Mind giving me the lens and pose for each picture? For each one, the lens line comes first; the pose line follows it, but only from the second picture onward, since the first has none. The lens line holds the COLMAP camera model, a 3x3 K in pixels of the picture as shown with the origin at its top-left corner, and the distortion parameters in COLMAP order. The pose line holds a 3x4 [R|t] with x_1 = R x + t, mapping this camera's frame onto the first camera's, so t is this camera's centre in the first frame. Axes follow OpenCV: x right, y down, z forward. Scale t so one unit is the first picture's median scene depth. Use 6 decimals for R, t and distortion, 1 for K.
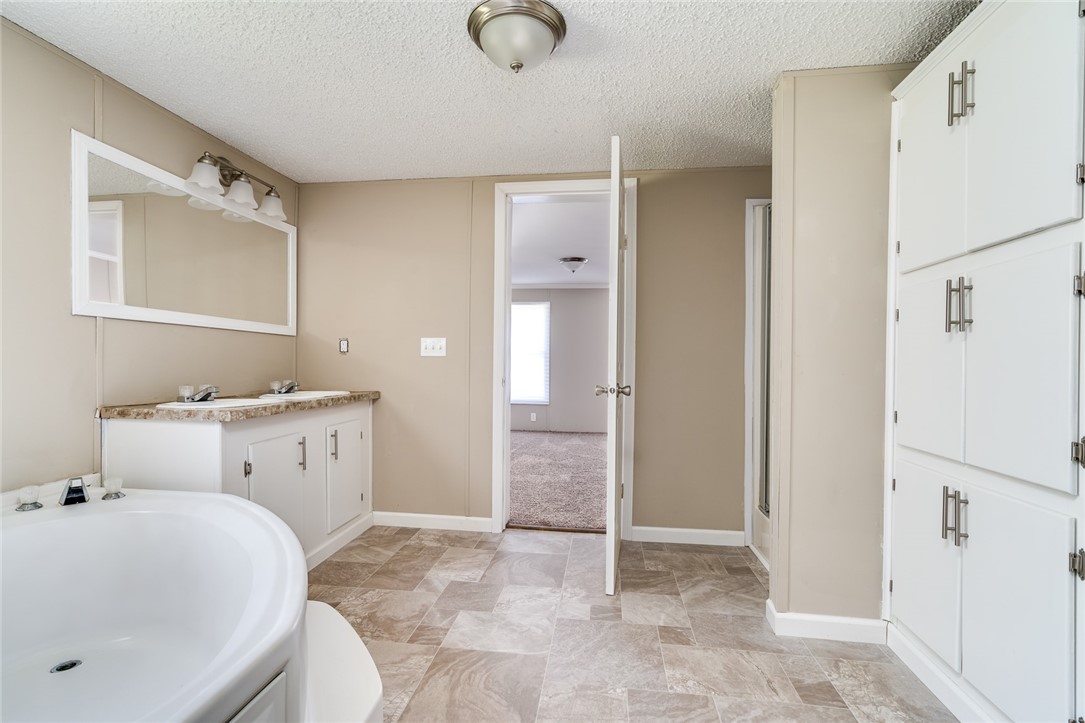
lens RADIAL K [[490.4, 0, 542.5], [0, 490.4, 361.5], [0, 0, 1]] dist [-0.001063, 0.000773]
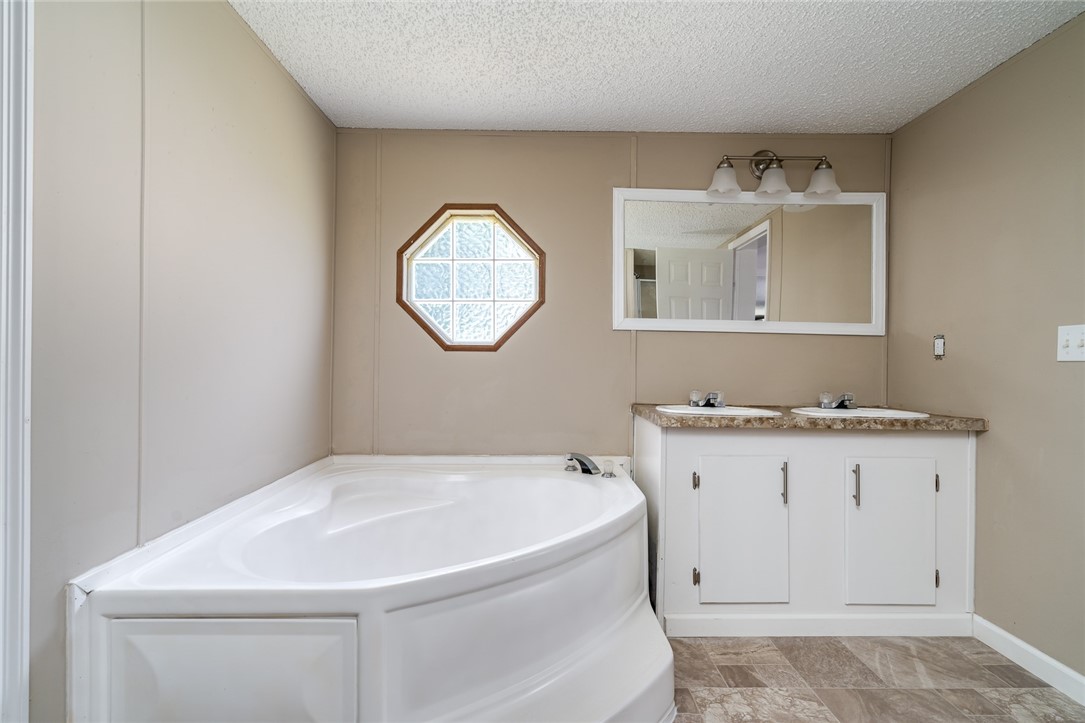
lens RADIAL K [[533.7, 0, 542.5], [0, 533.7, 361.5], [0, 0, 1]] dist [-0.001525, 0.002219]
pose [[0.147409, -0.008362, -0.989040, 0.275000], [-0.011230, 0.999886, -0.010127, 0.002303], [0.989012, 0.012600, 0.147299, 0.415194]]
